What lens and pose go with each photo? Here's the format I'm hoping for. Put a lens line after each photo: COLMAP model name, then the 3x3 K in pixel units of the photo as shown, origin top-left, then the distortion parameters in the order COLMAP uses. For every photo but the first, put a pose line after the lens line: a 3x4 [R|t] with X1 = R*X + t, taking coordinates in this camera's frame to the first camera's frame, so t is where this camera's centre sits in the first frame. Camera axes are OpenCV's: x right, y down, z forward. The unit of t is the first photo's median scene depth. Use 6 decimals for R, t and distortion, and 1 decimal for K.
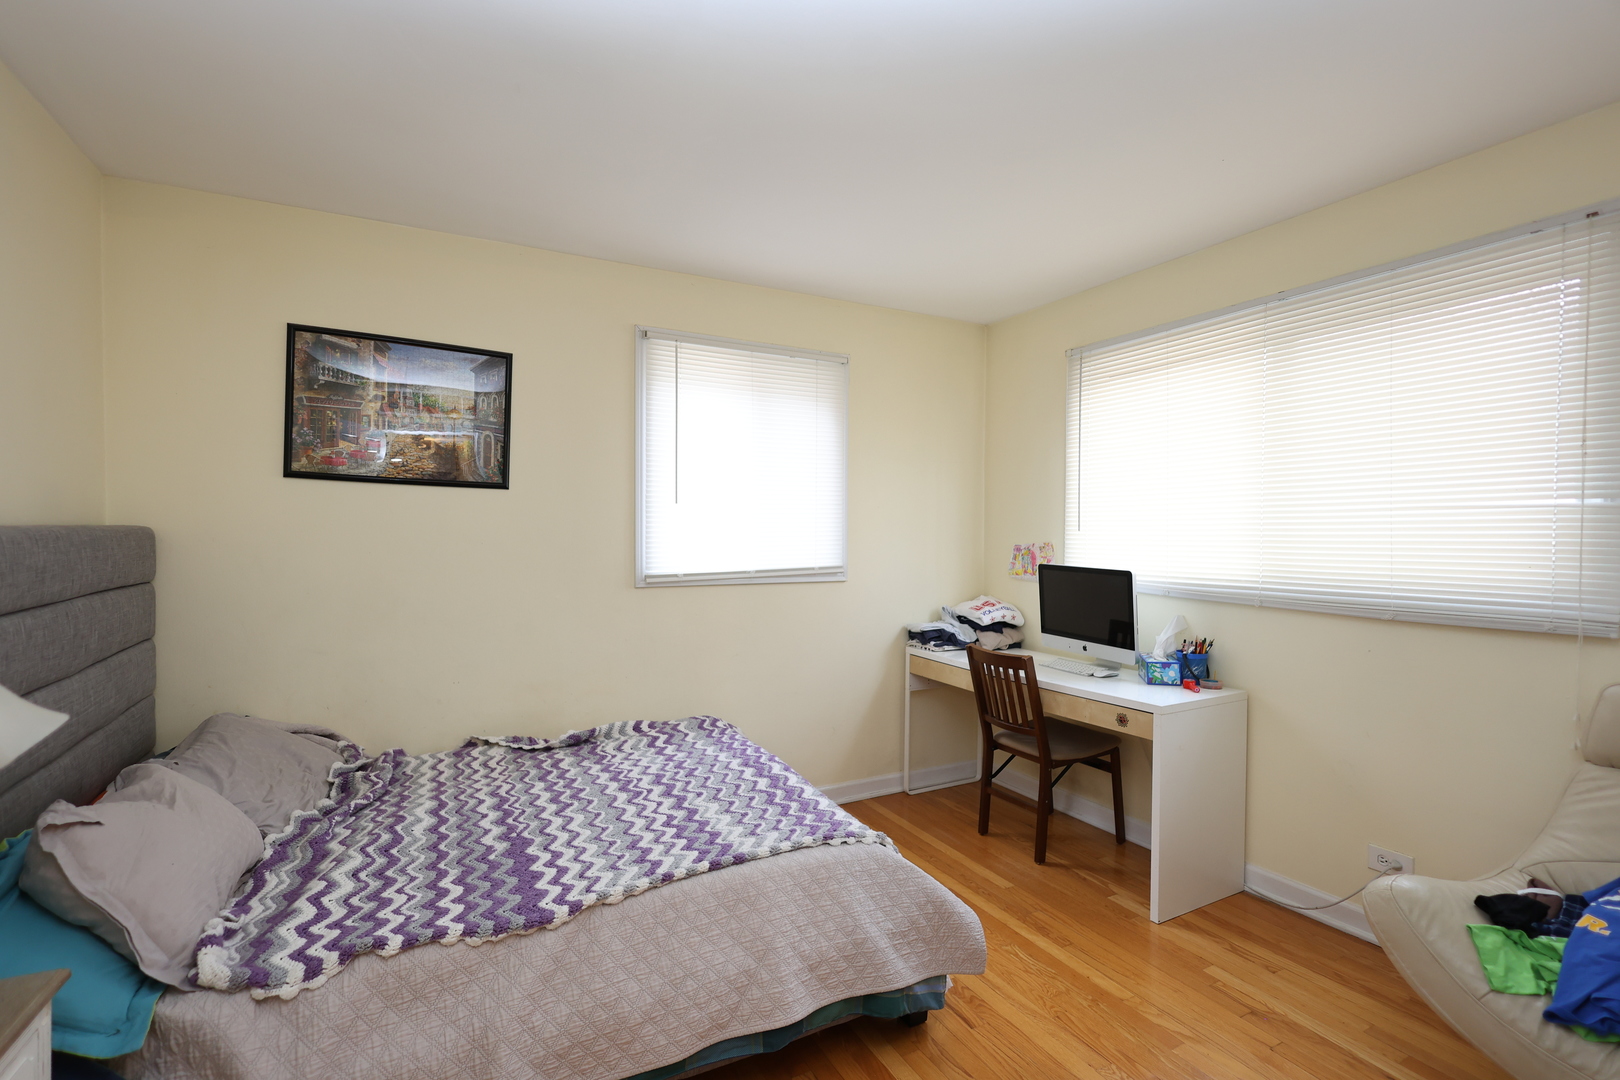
lens RADIAL K [[741.9, 0, 809.0], [0, 741.9, 535.8], [0, 0, 1]] dist [0.002874, -0.000075]
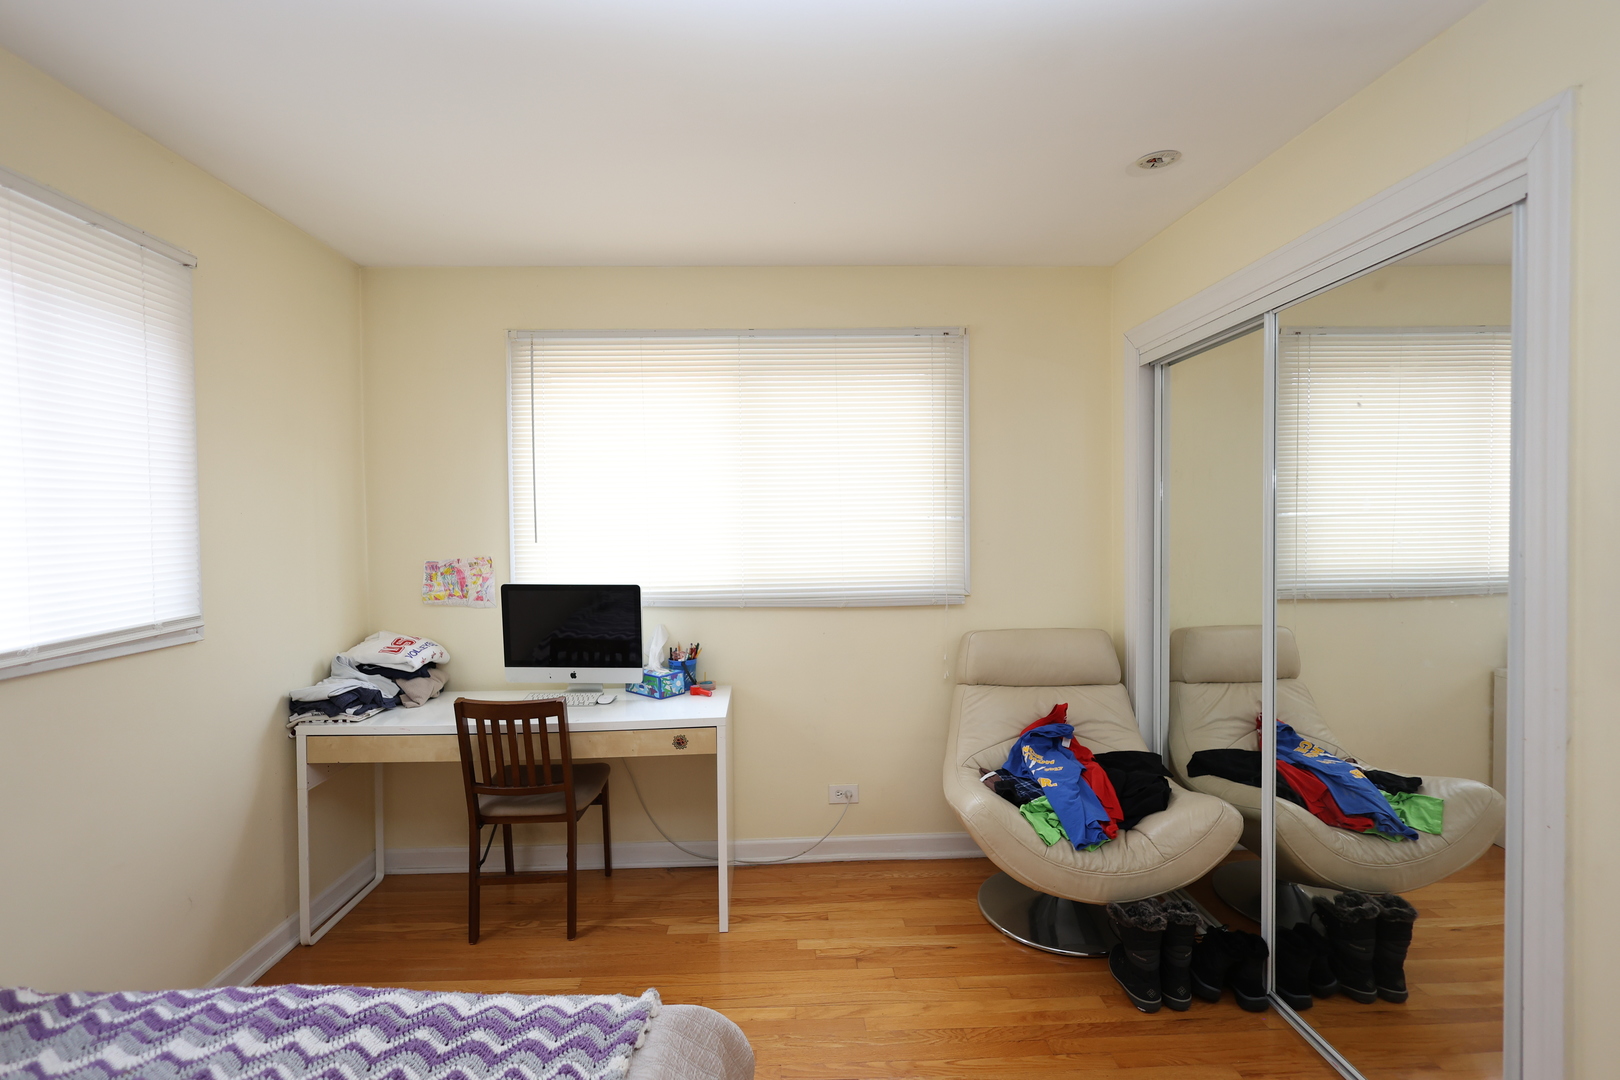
lens RADIAL K [[741.9, 0, 808.9], [0, 741.9, 536.7], [0, 0, 1]] dist [0.002874, -0.000075]
pose [[0.447088, -0.026619, 0.894094, -0.315427], [0.018090, 0.999622, 0.020715, -0.029732], [-0.894307, 0.006913, 0.447400, 0.377814]]
